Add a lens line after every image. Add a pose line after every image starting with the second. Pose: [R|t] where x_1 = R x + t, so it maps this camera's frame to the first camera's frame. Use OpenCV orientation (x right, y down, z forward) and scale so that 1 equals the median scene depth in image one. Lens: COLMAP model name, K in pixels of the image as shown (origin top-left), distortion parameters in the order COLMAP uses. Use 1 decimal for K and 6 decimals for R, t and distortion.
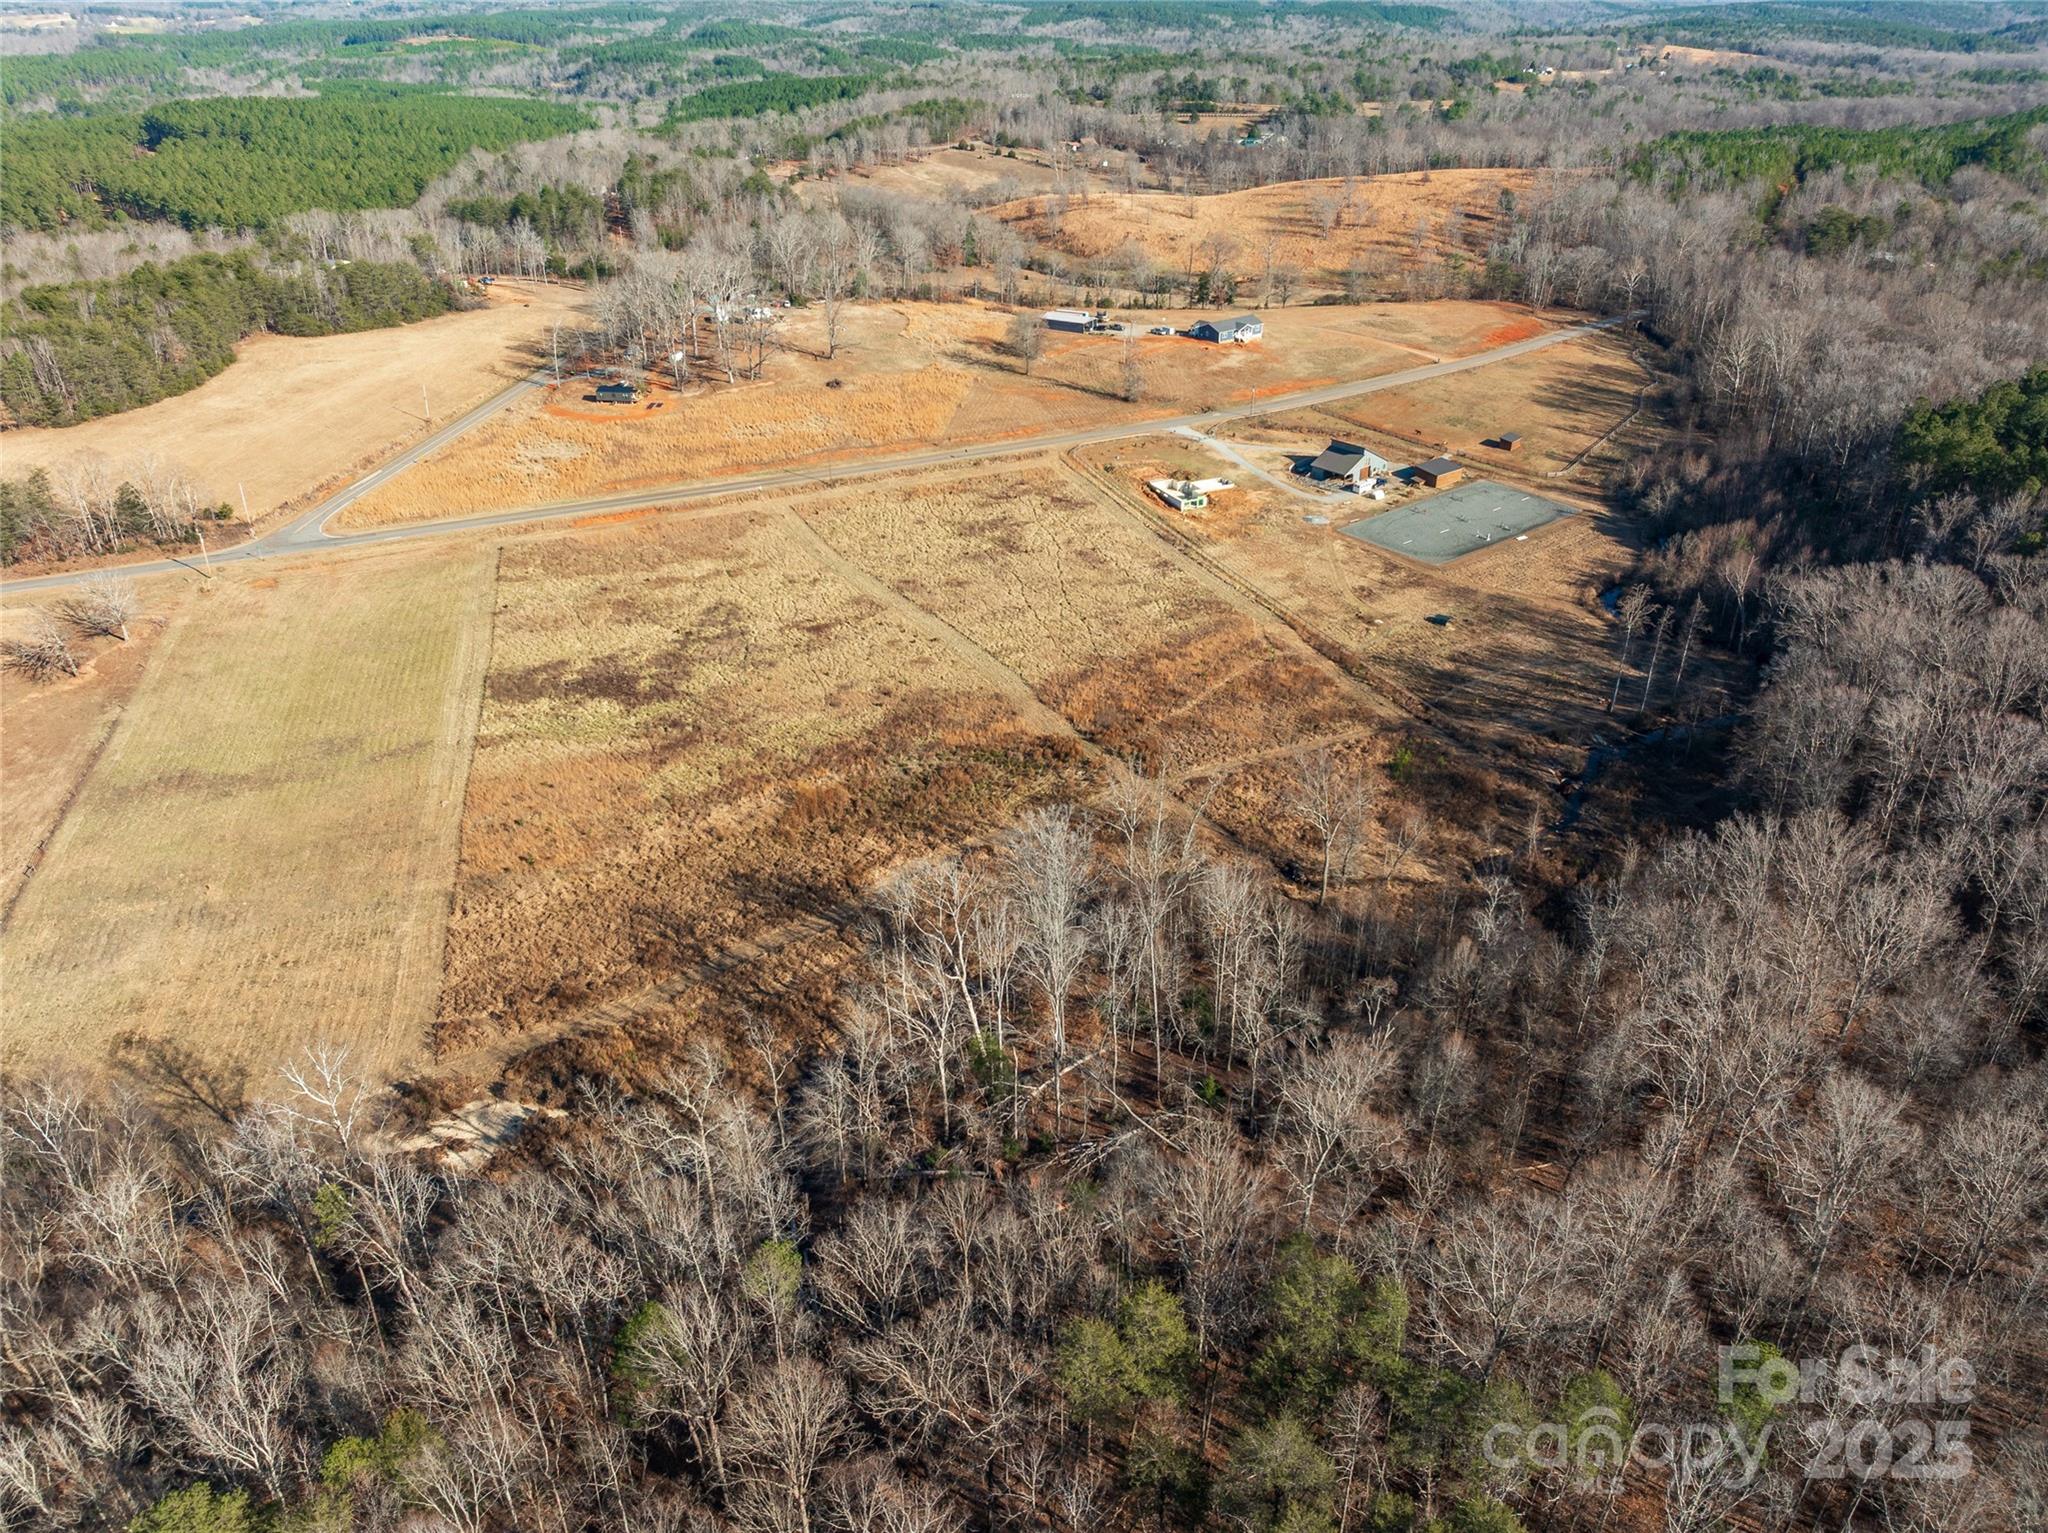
lens RADIAL K [[1471.7, 0, 1025.2], [0, 1471.7, 694.3], [0, 0, 1]] dist [-0.035510, -0.007092]
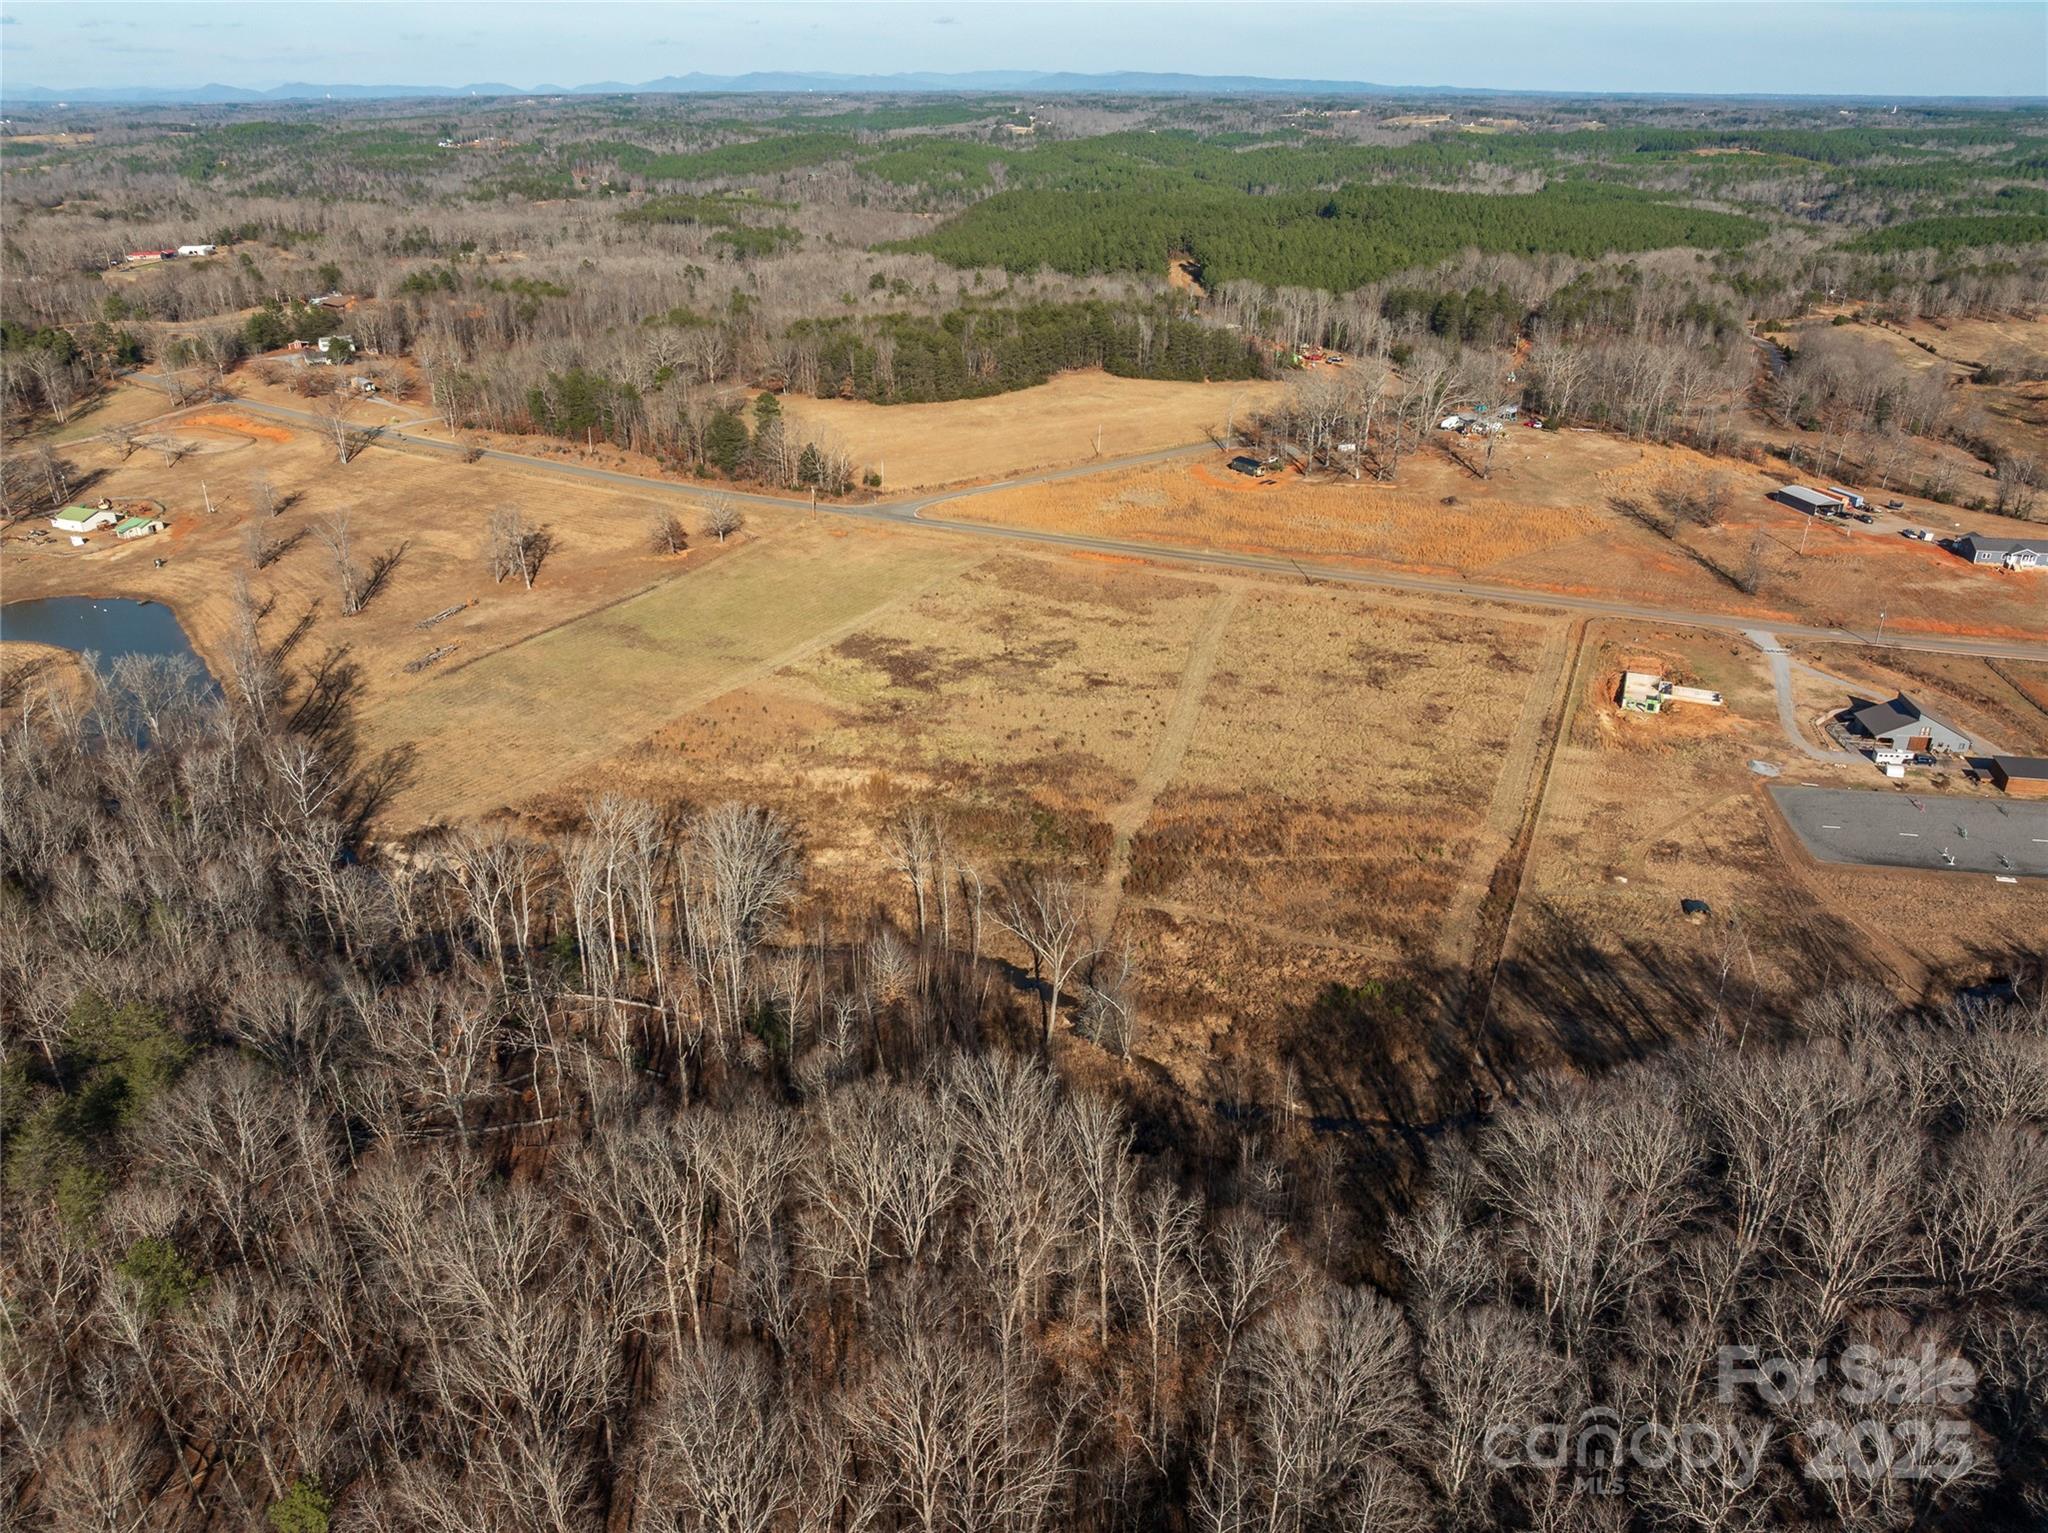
lens RADIAL K [[1471.7, 0, 1025.2], [0, 1471.7, 694.3], [0, 0, 1]] dist [-0.035510, -0.007092]
pose [[0.663908, 0.291343, -0.688727, 0.459293], [-0.335104, 0.939248, 0.074290, -0.079719], [0.668529, 0.181473, 0.721205, 0.151473]]
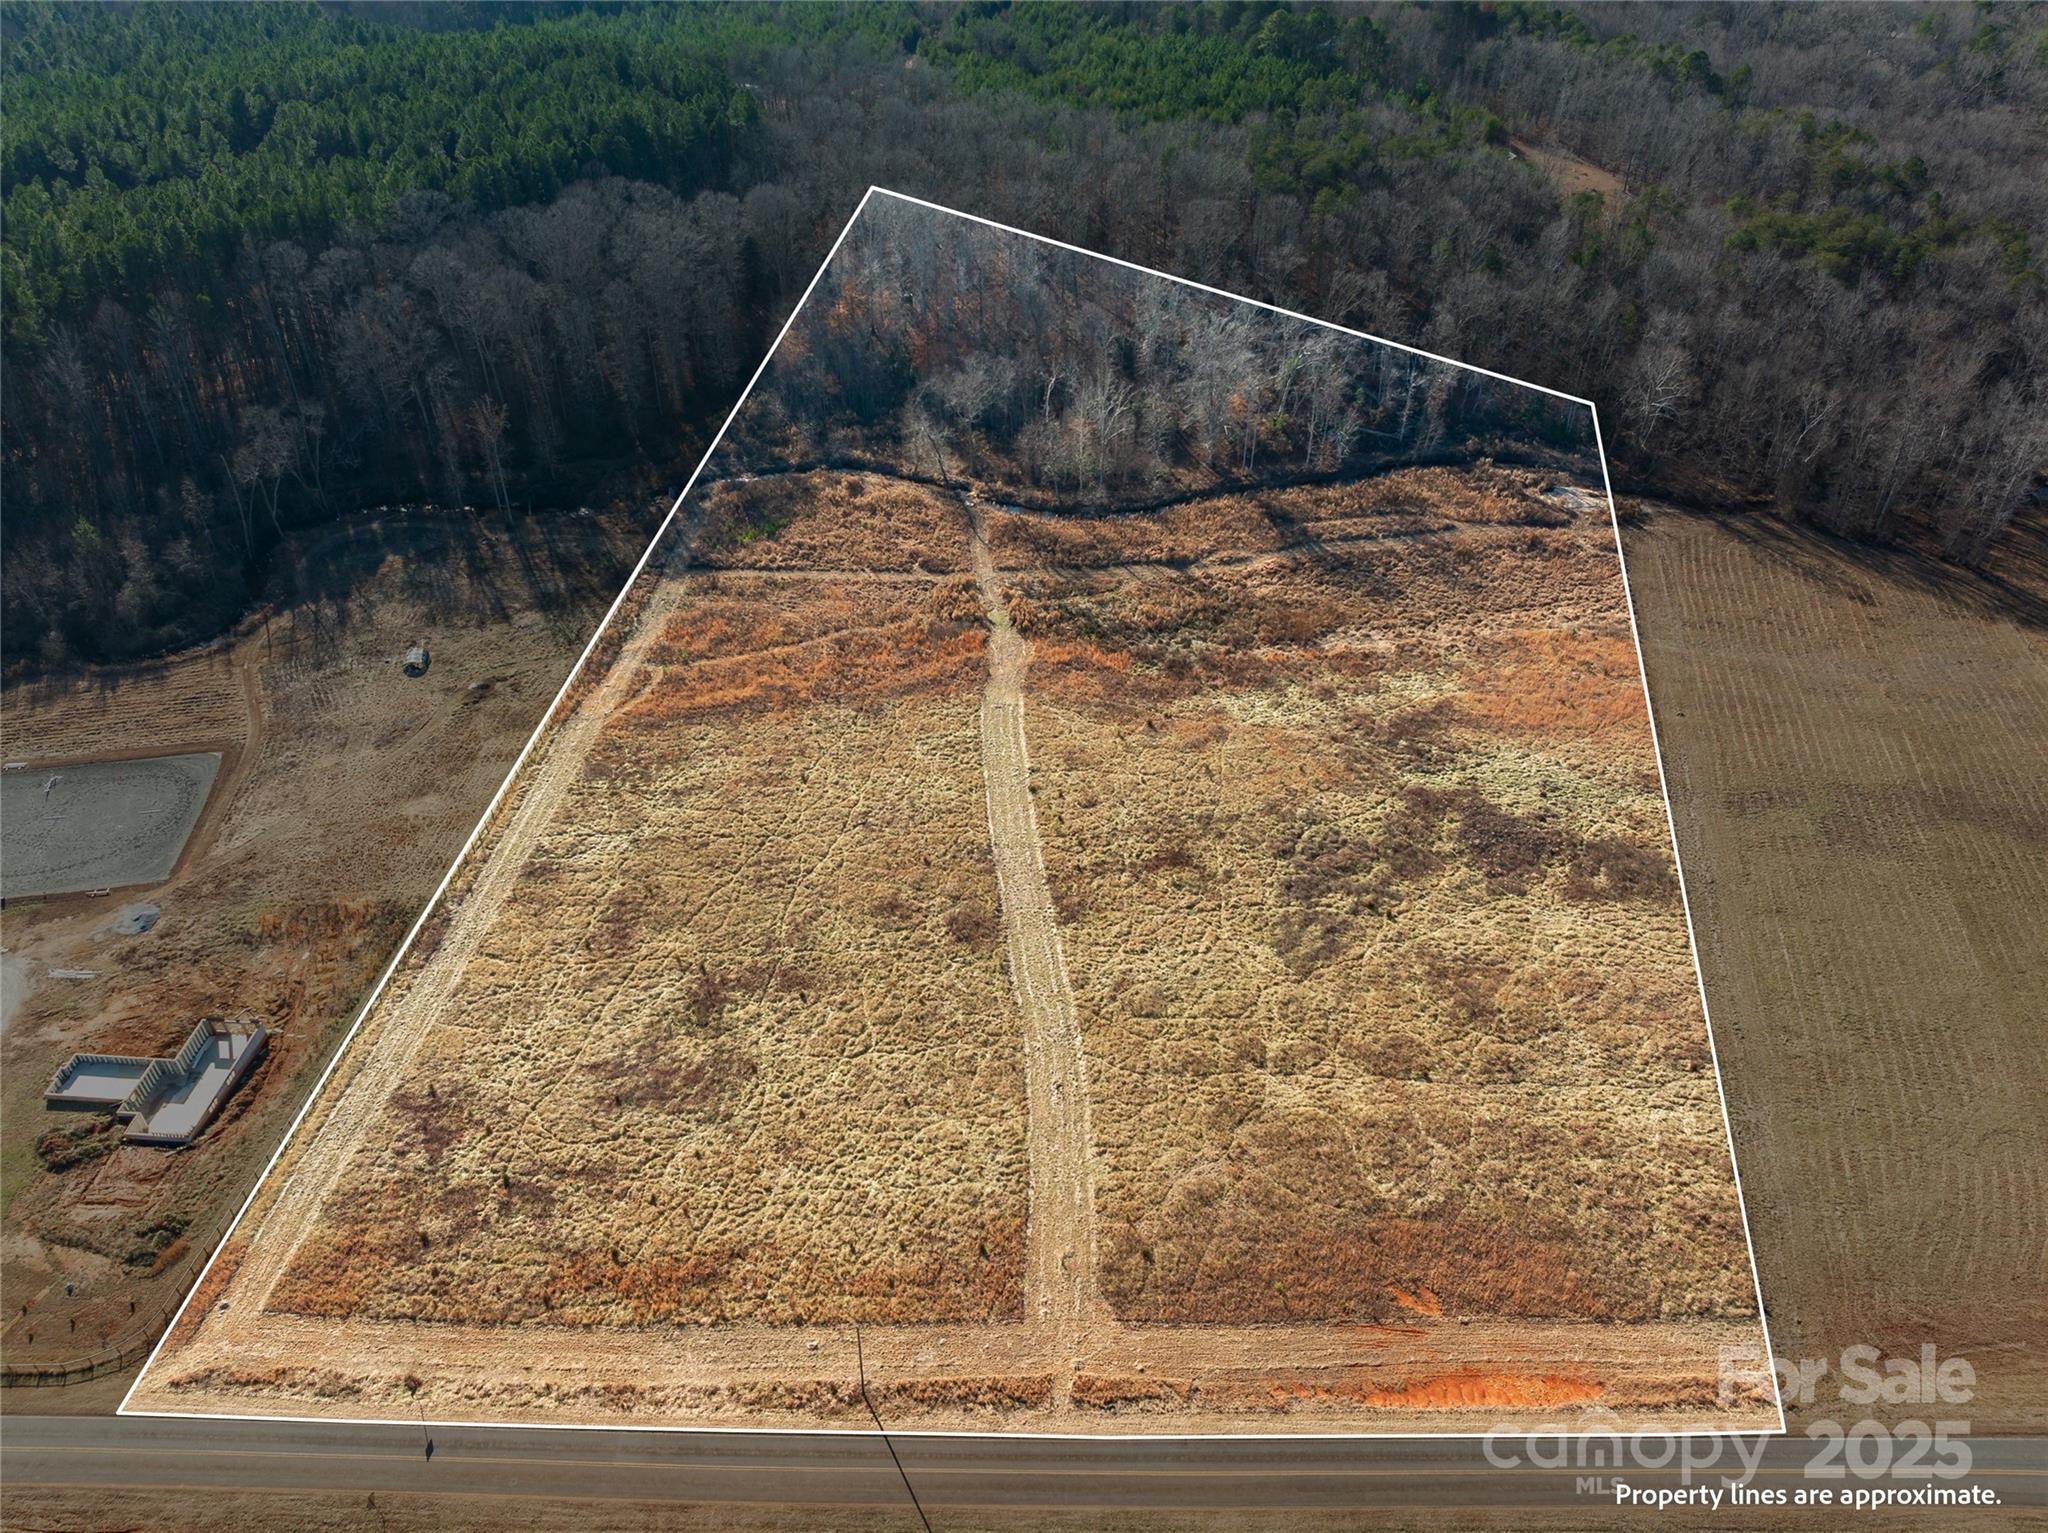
lens RADIAL K [[1435.9, 0, 1024.0], [0, 1435.9, 766.5], [0, 0, 1]] dist [-0.040159, 0.006398]
pose [[-0.874371, -0.287371, 0.391017, -0.256022], [0.223929, 0.475919, 0.850504, -0.495654], [-0.430502, 0.831216, -0.351779, 0.982423]]
